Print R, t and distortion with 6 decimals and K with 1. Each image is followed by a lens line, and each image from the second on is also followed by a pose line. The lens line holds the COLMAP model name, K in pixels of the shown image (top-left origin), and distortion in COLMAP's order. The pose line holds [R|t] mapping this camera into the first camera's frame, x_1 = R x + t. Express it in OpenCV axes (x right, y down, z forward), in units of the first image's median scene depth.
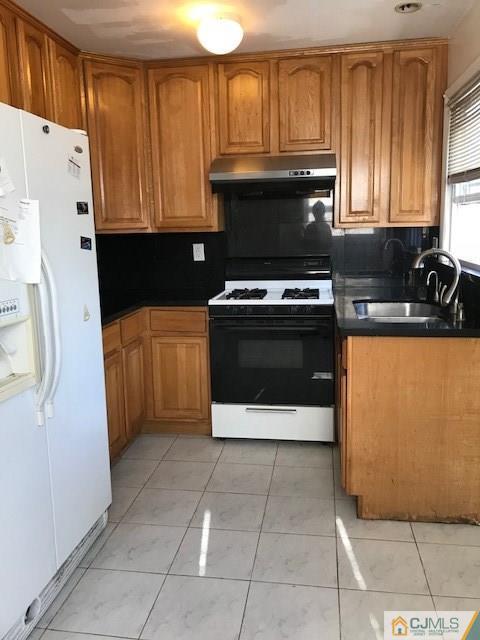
lens RADIAL K [[531.4, 0, 239.0], [0, 531.4, 316.8], [0, 0, 1]] dist [0.062373, -0.112221]
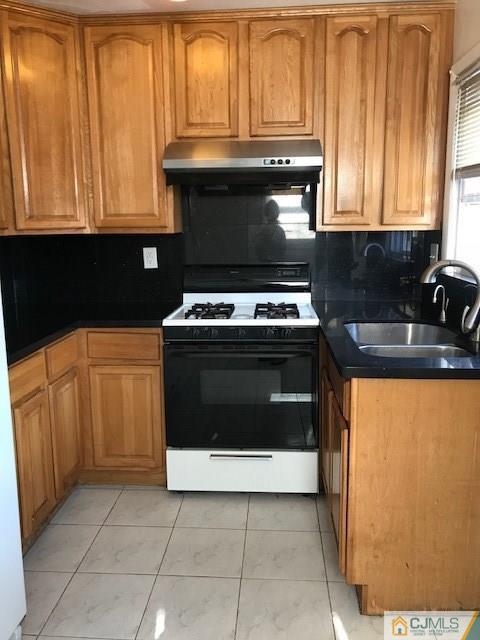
lens RADIAL K [[531.4, 0, 239.0], [0, 531.4, 316.8], [0, 0, 1]] dist [0.062373, -0.112221]
pose [[0.996397, -0.002381, 0.084784, -0.010784], [0.002479, 0.999996, -0.001042, -0.034358], [-0.084781, 0.001249, 0.996399, 0.197438]]
